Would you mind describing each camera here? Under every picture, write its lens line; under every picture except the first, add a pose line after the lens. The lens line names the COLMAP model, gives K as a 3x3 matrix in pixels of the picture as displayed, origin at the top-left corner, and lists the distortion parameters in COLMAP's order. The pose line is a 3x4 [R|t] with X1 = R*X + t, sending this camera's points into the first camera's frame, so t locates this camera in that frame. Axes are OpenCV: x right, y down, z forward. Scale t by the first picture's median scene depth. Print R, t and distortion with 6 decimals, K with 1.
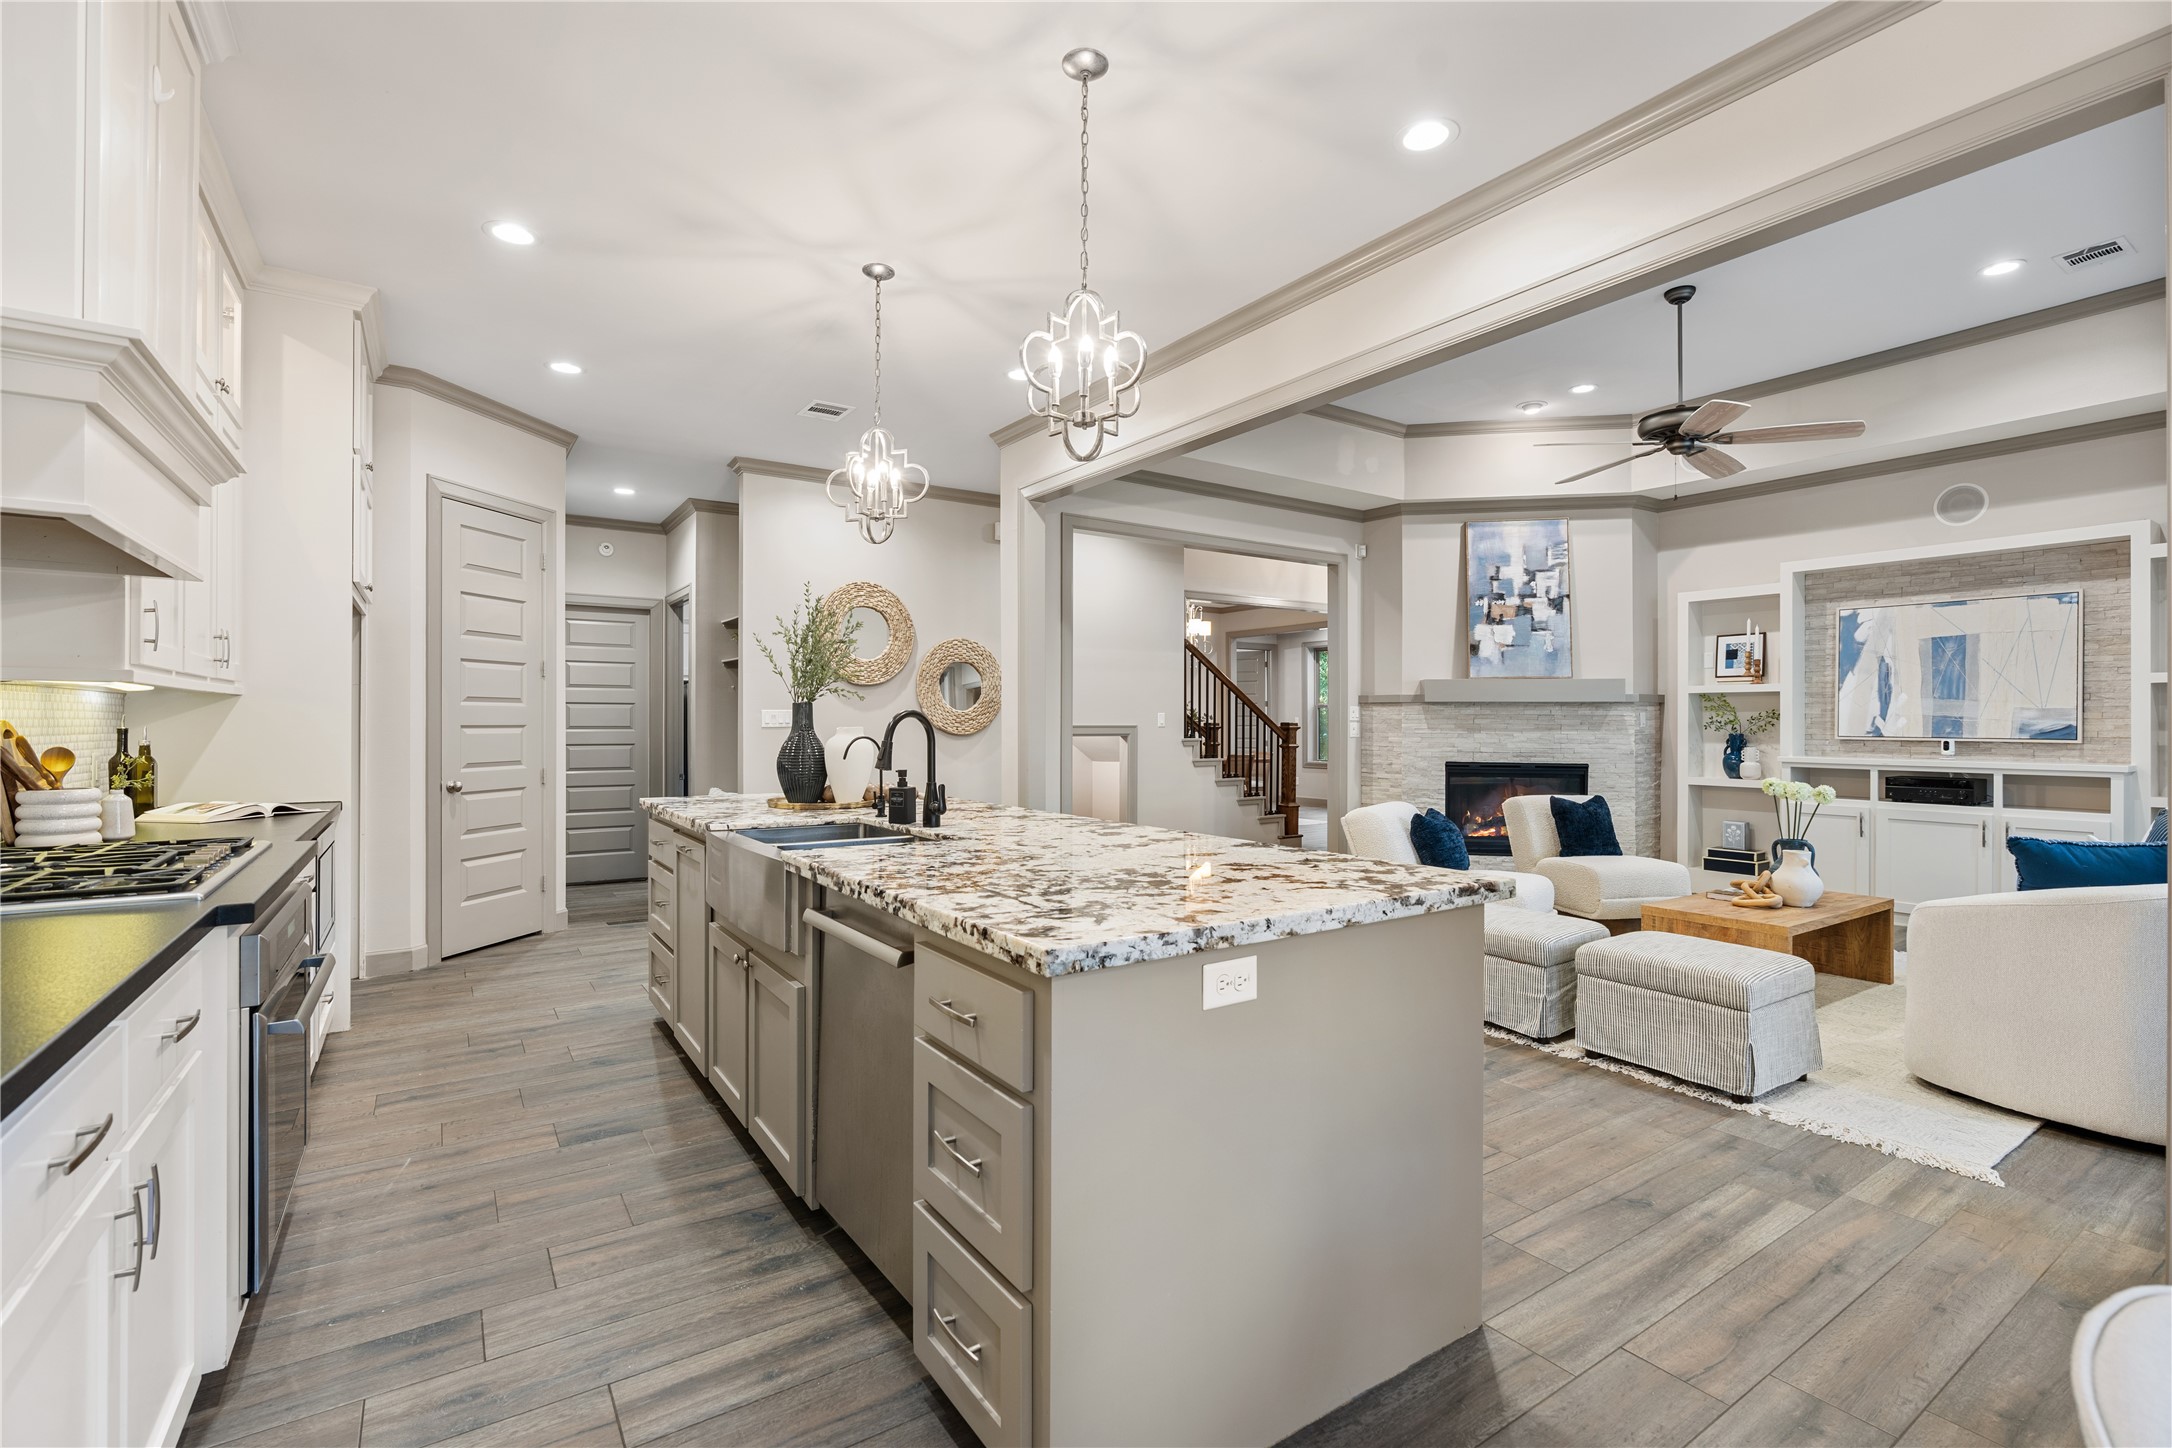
lens RADIAL K [[974.1, 0, 1086.4], [0, 974.1, 719.9], [0, 0, 1]] dist [-0.009690, 0.004113]
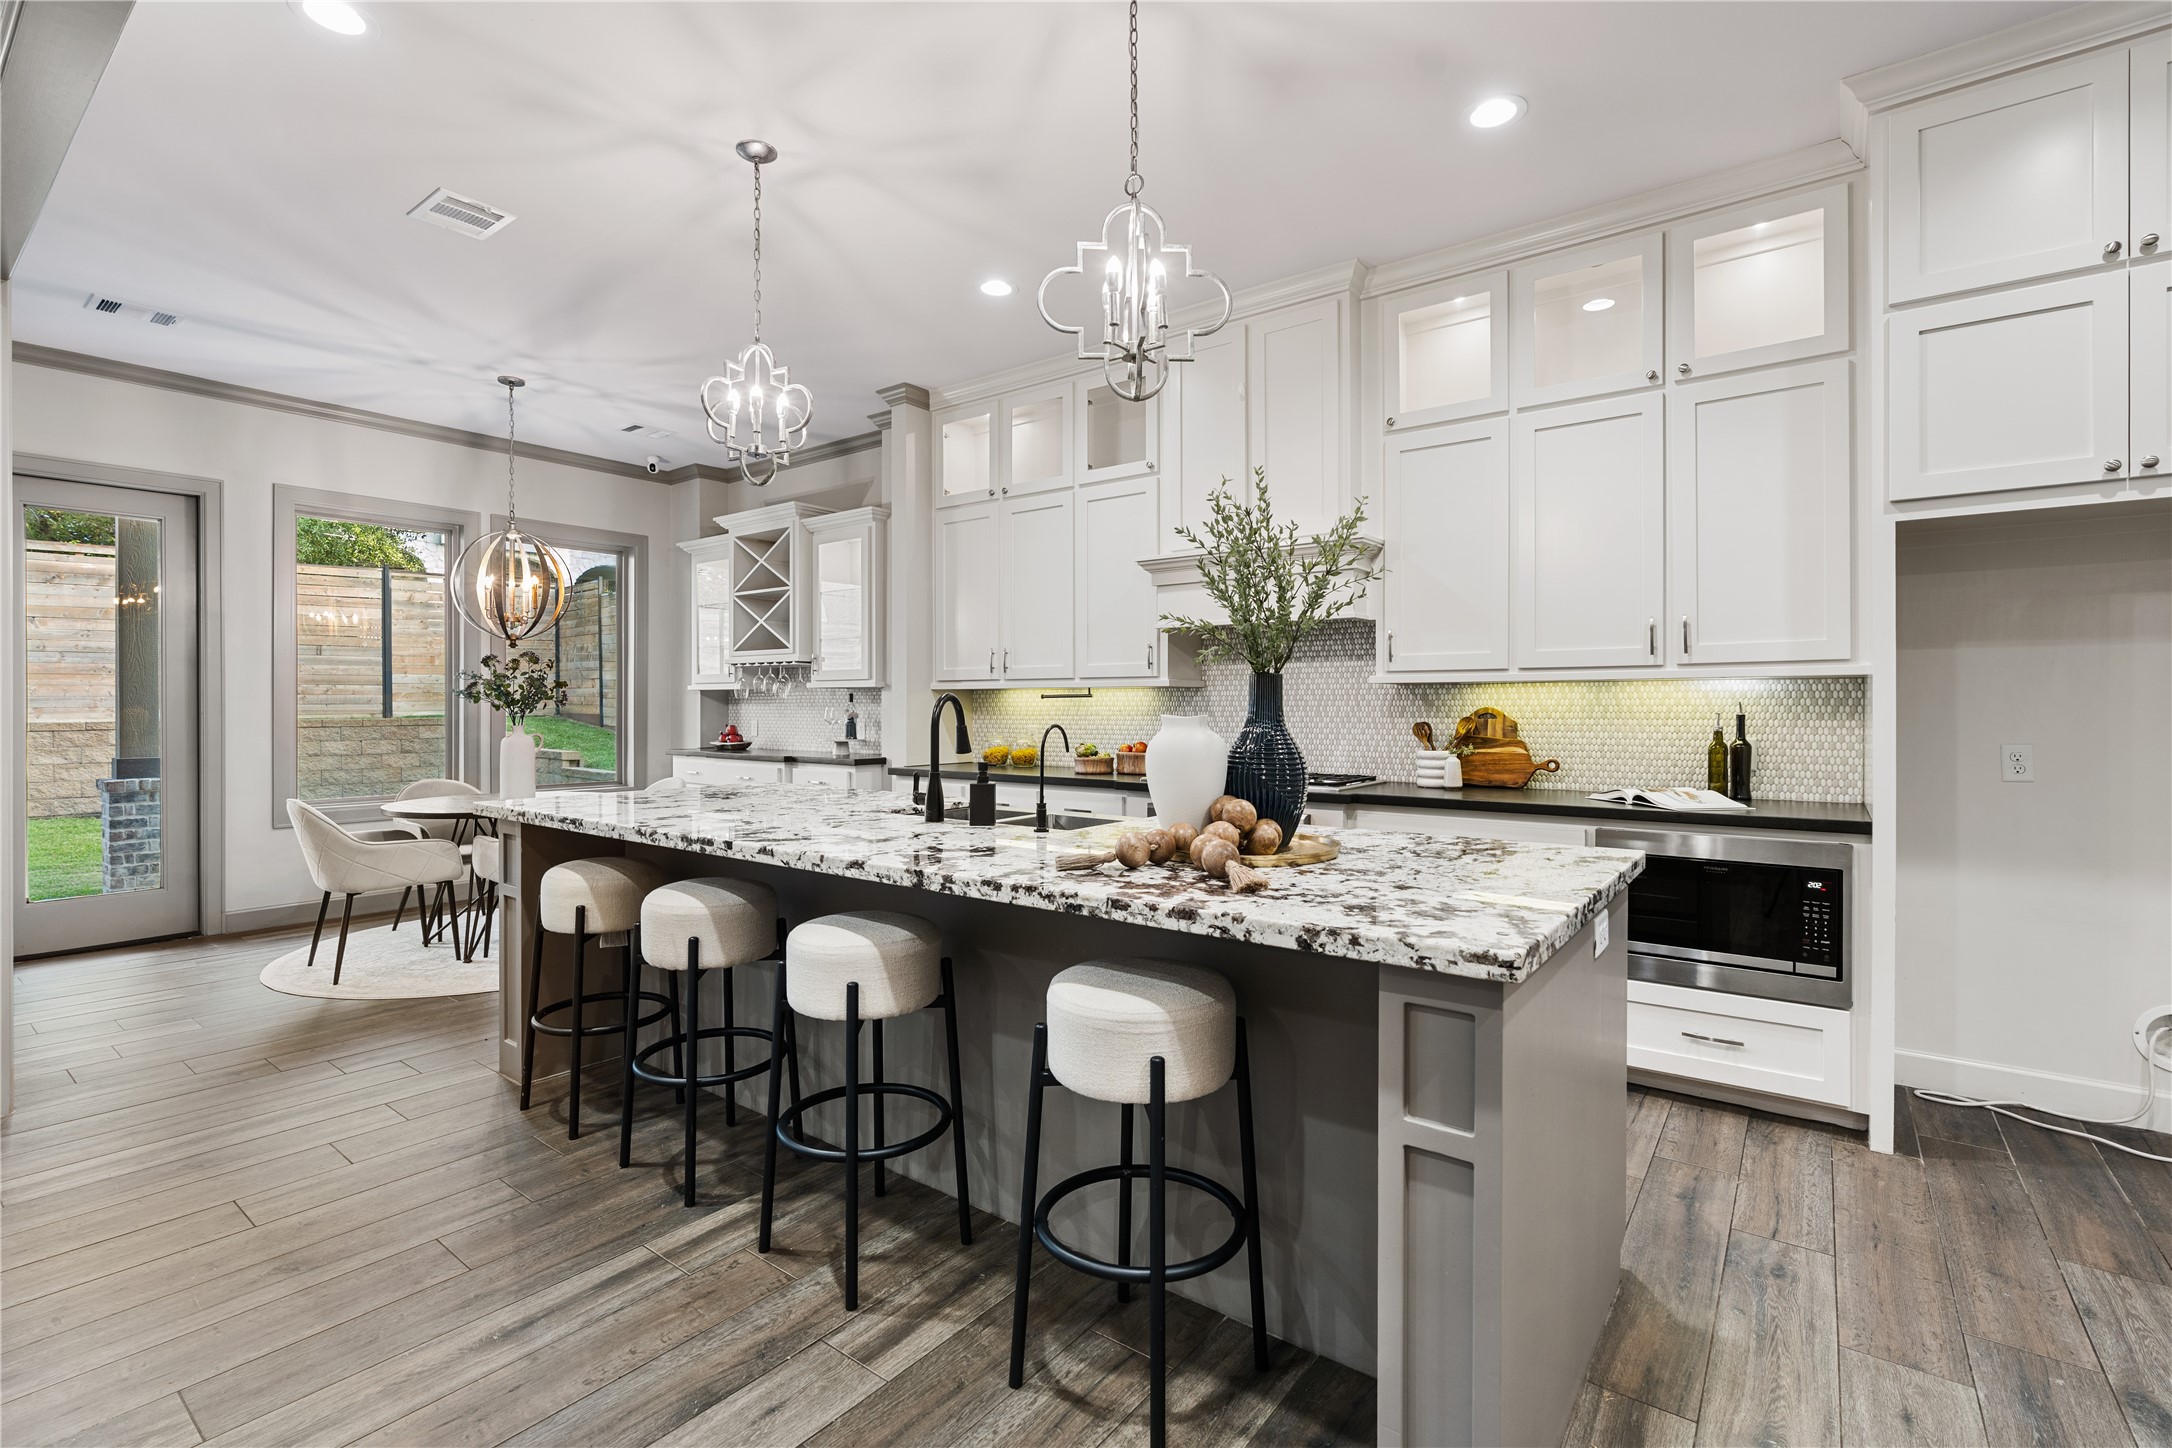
lens RADIAL K [[974.1, 0, 1089.1], [0, 974.1, 712.7], [0, 0, 1]] dist [-0.009690, 0.004113]
pose [[-0.946008, -0.000672, -0.324141, 0.000081], [-0.000564, 1.000000, -0.000428, 0.002374], [0.324141, -0.000223, -0.946009, 0.857930]]
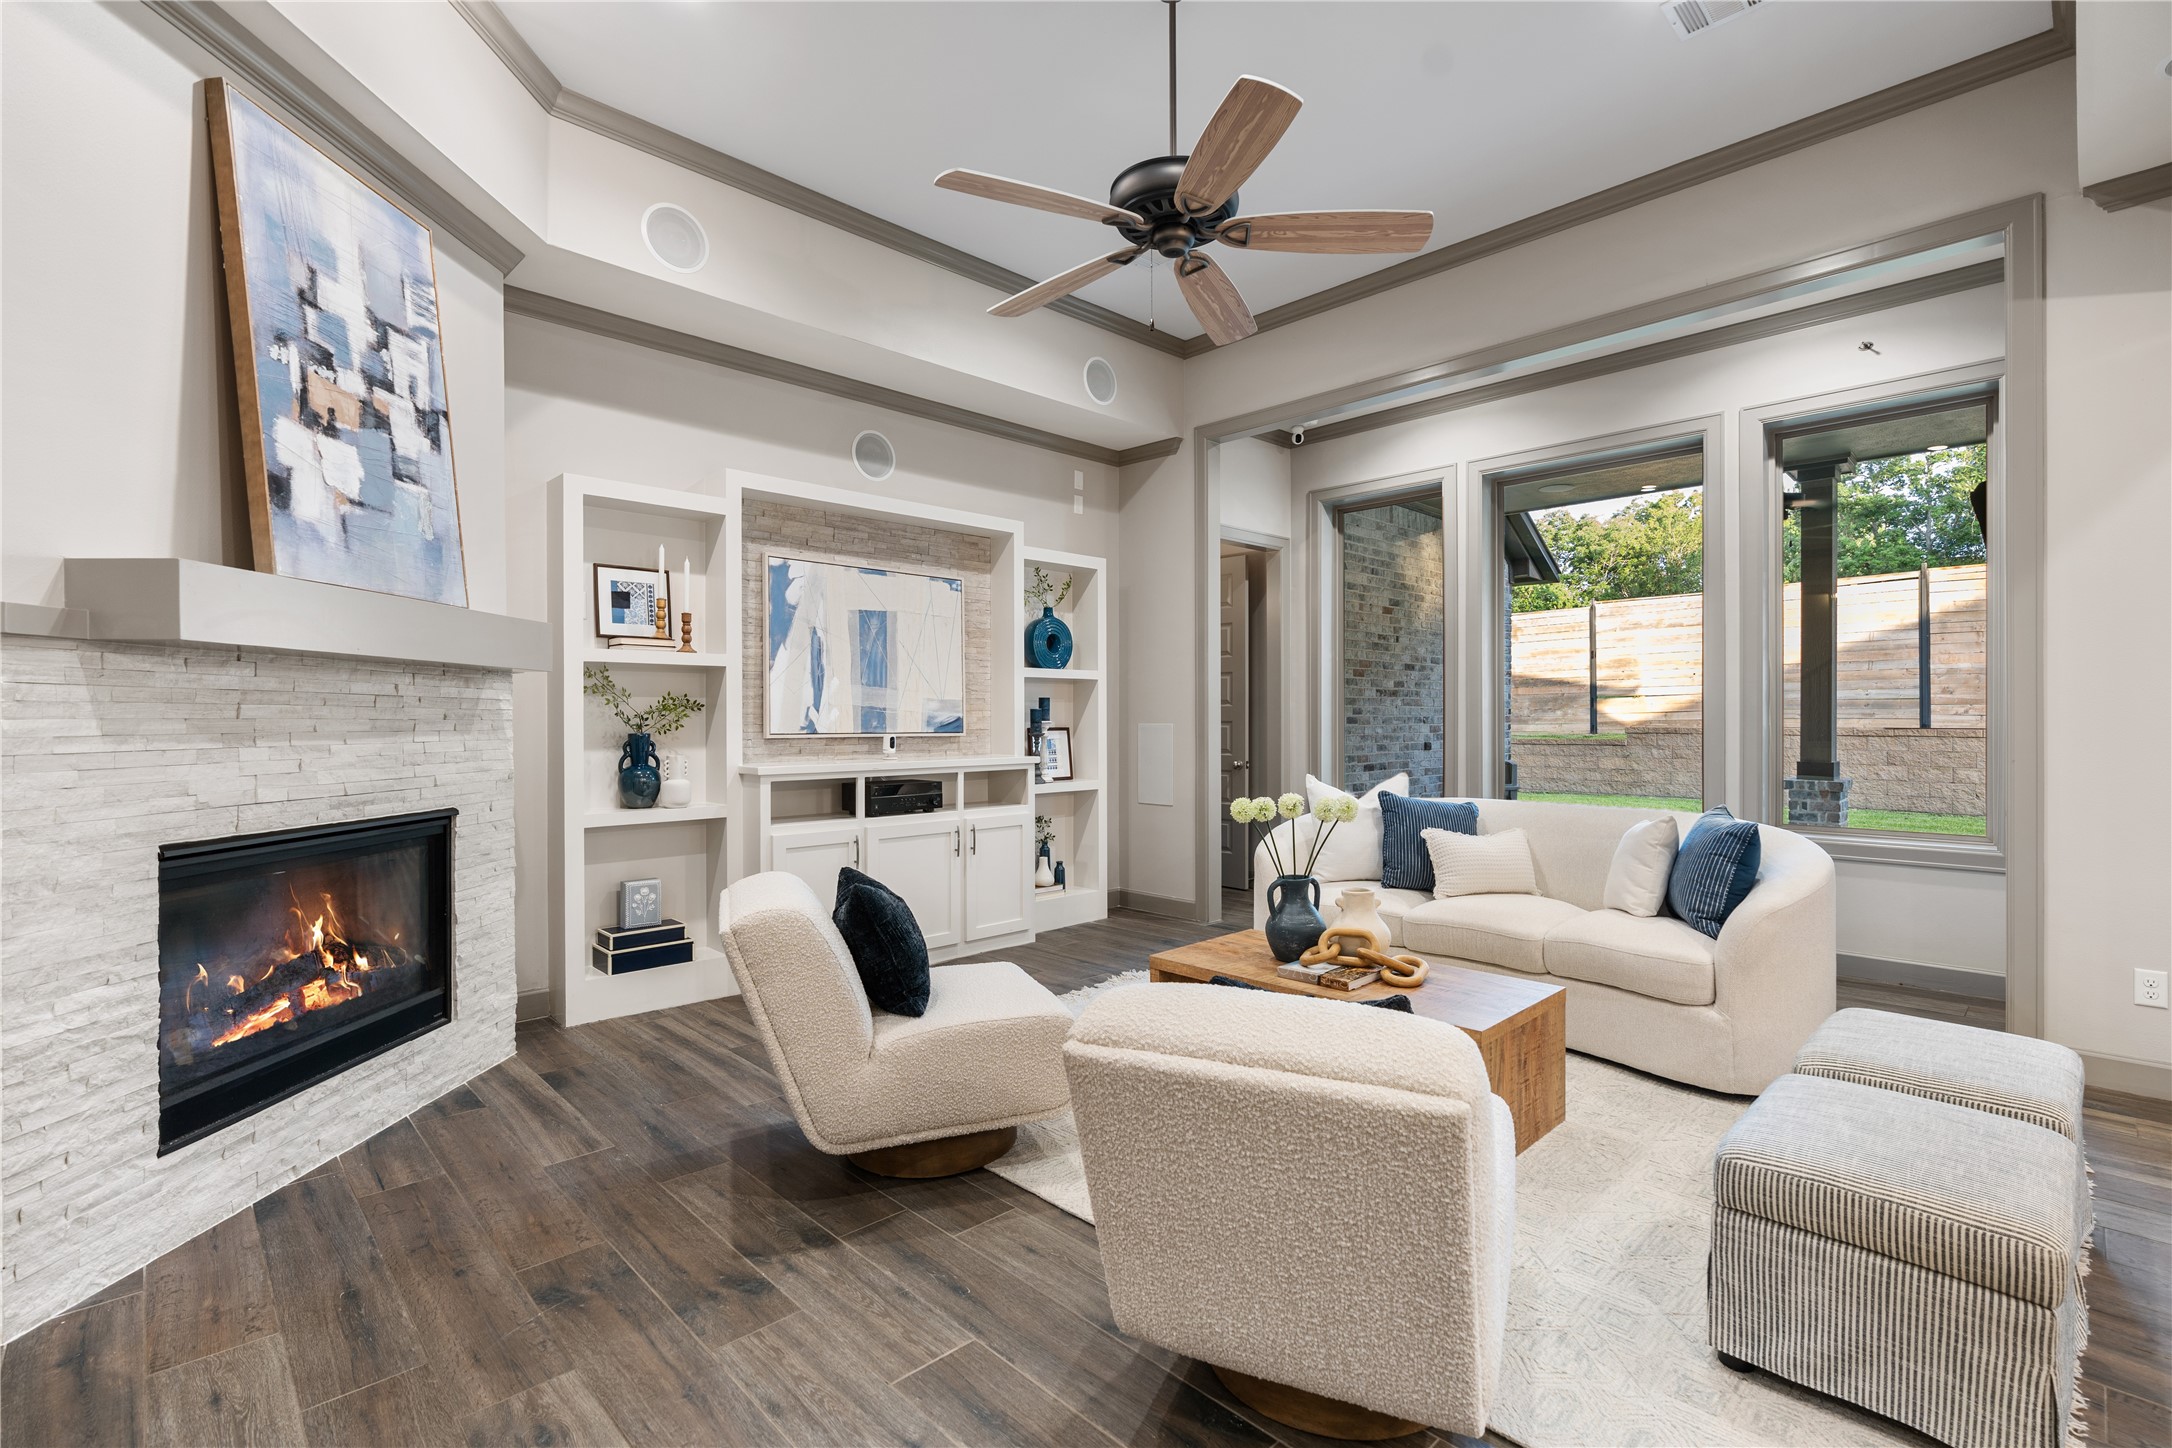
lens RADIAL K [[974.1, 0, 1086.5], [0, 974.1, 723.8], [0, 0, 1]] dist [-0.009690, 0.004113]
pose [[-0.178977, -0.009136, 0.983811, 0.032482], [-0.002748, 0.999958, 0.008786, 0.002434], [-0.983849, -0.001131, -0.178995, 0.884609]]
